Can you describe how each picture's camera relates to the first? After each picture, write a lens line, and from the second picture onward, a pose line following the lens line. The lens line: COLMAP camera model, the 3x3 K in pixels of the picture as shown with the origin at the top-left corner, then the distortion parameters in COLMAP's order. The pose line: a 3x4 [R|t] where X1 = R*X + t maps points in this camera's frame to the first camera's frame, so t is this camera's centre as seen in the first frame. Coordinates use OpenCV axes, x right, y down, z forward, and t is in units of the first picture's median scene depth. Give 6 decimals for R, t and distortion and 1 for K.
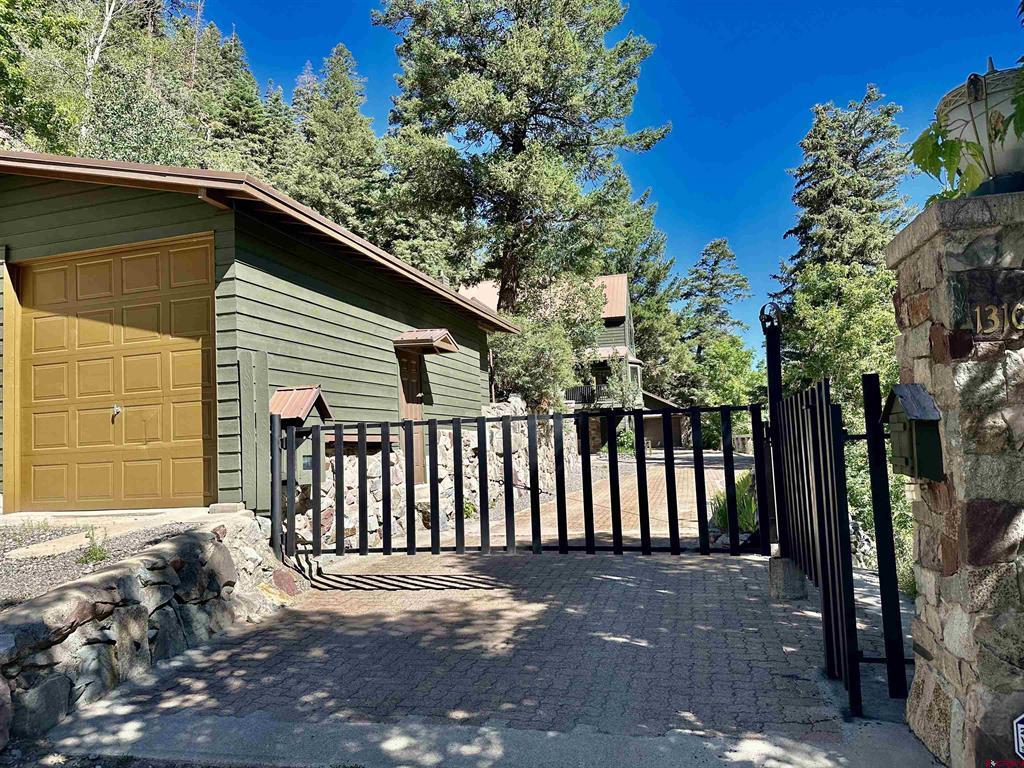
lens RADIAL K [[720.1, 0, 510.8], [0, 720.1, 385.0], [0, 0, 1]] dist [0.063000, -0.048314]
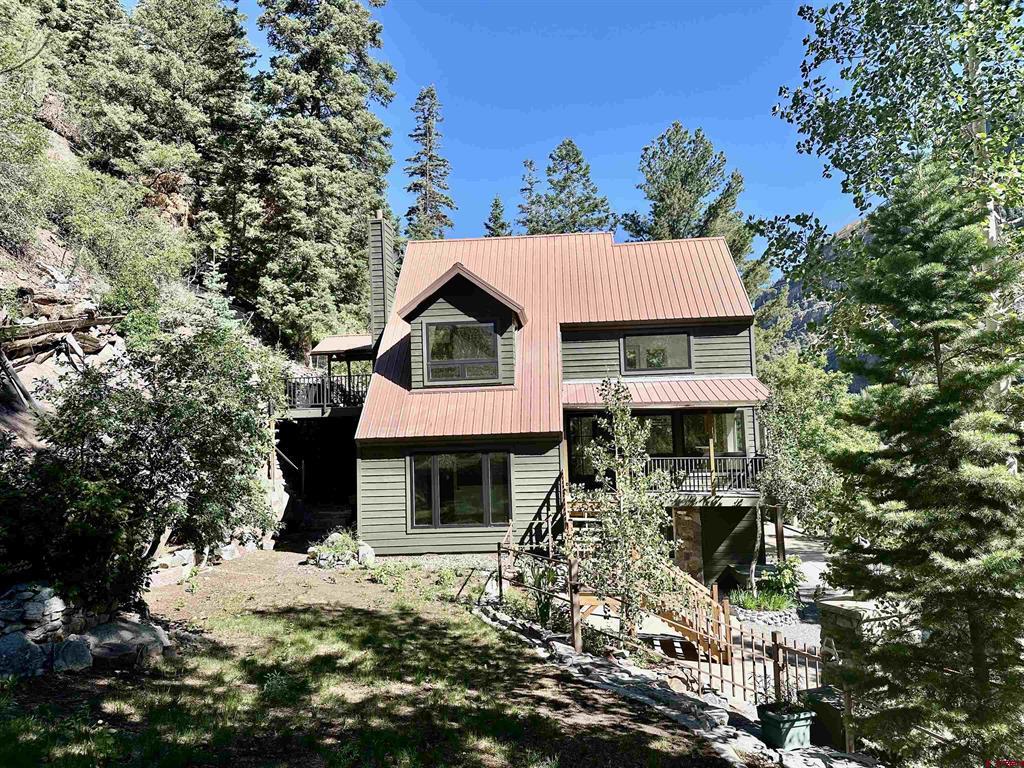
lens RADIAL K [[720.1, 0, 513.1], [0, 720.1, 384.8], [0, 0, 1]] dist [0.063000, -0.048314]
pose [[0.983617, 0.033499, 0.177130, -0.069557], [-0.036461, 0.999244, 0.013492, -0.034077], [-0.176544, -0.019730, 0.984095, 0.372534]]
